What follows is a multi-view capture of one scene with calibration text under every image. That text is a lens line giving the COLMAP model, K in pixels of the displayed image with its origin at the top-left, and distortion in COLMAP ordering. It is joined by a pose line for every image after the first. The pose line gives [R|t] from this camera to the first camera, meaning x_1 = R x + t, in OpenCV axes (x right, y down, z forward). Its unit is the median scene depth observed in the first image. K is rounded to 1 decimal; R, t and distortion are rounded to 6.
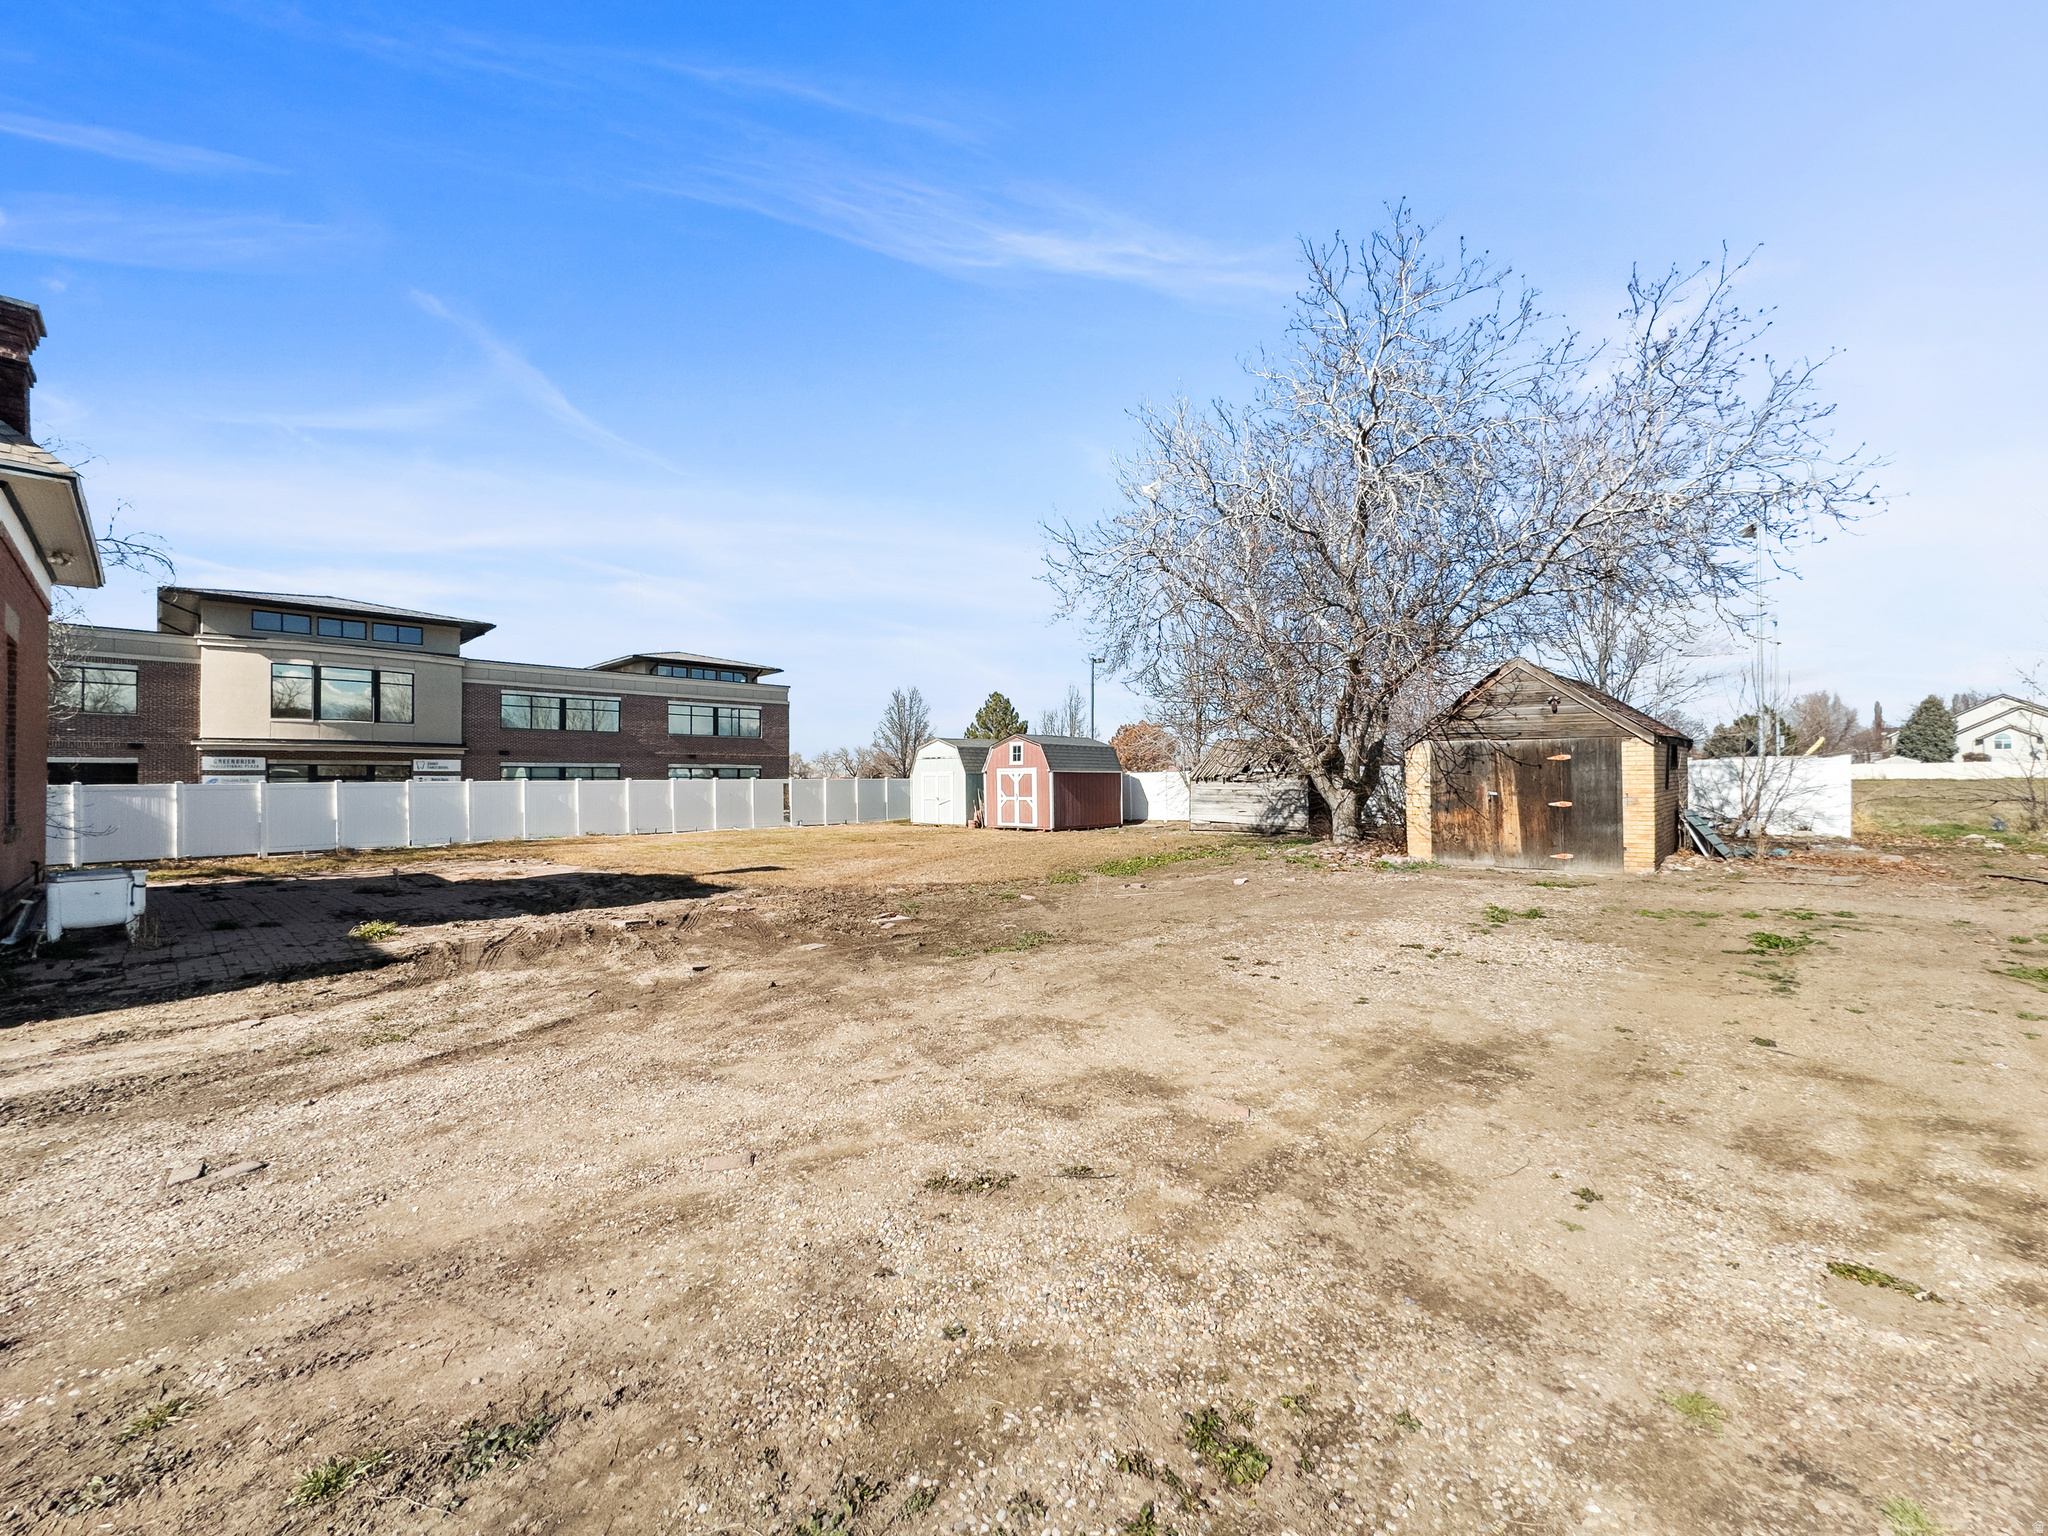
lens RADIAL K [[853.6, 0, 1024.0], [0, 853.6, 768.0], [0, 0, 1]] dist [-0.031018, 0.013563]
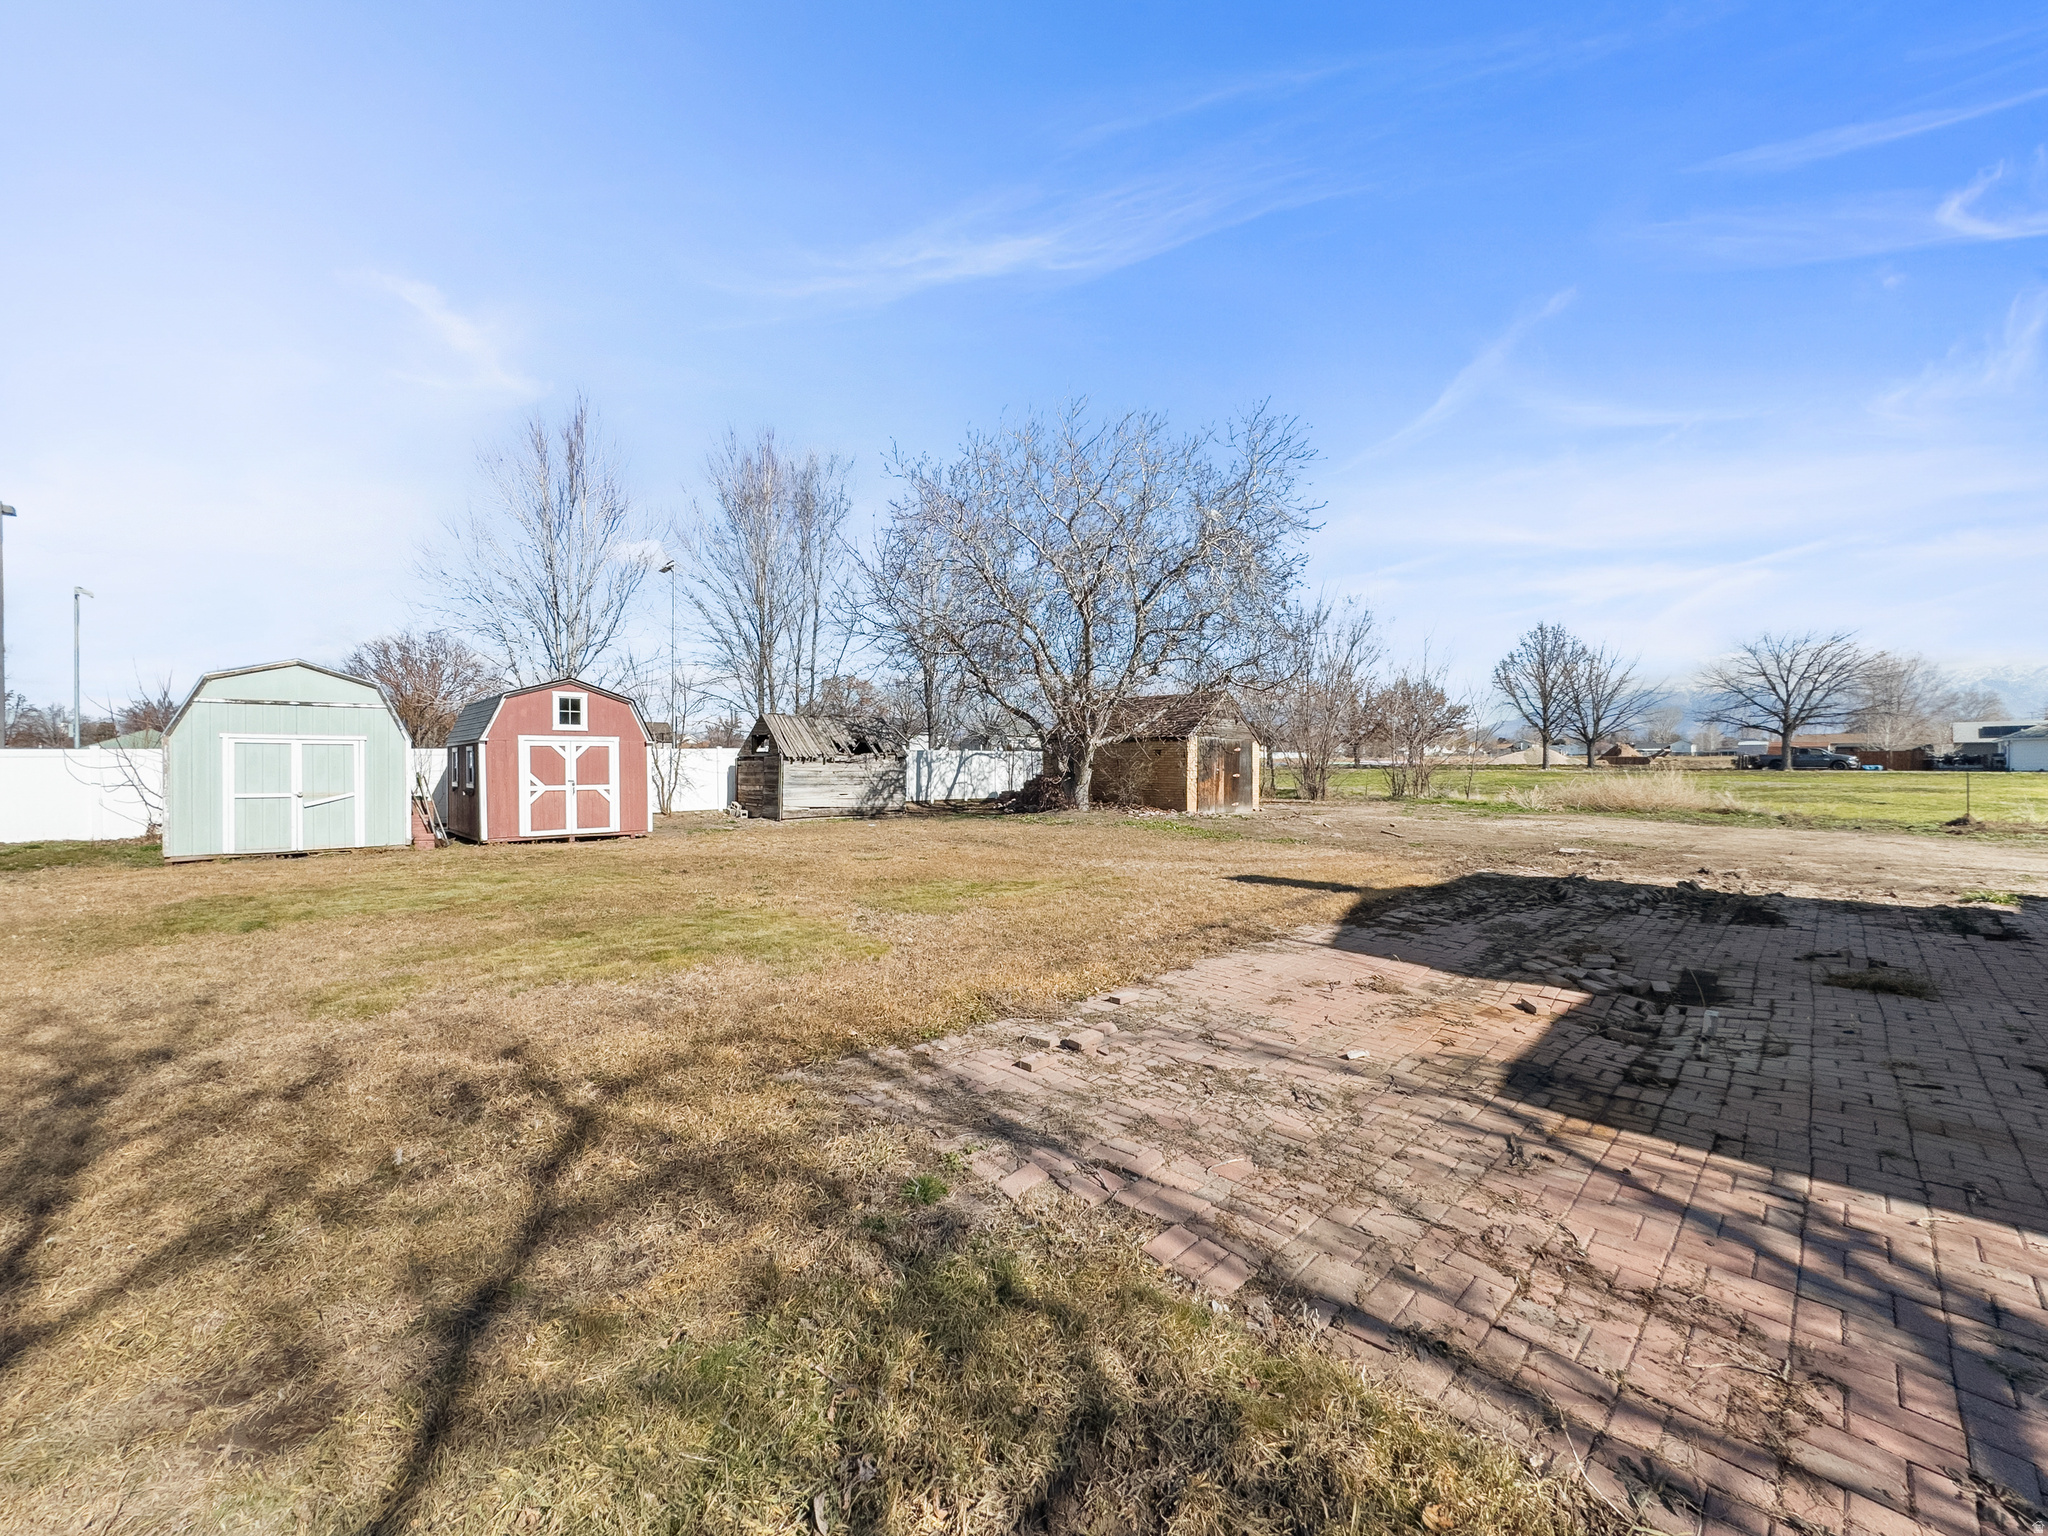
lens RADIAL K [[853.6, 0, 1024.0], [0, 853.6, 768.0], [0, 0, 1]] dist [-0.031018, 0.013563]
pose [[0.059966, 0.003416, 0.998195, -0.649663], [-0.016405, 0.999862, -0.002436, 0.020804], [-0.998066, -0.016230, 0.060014, 0.731023]]
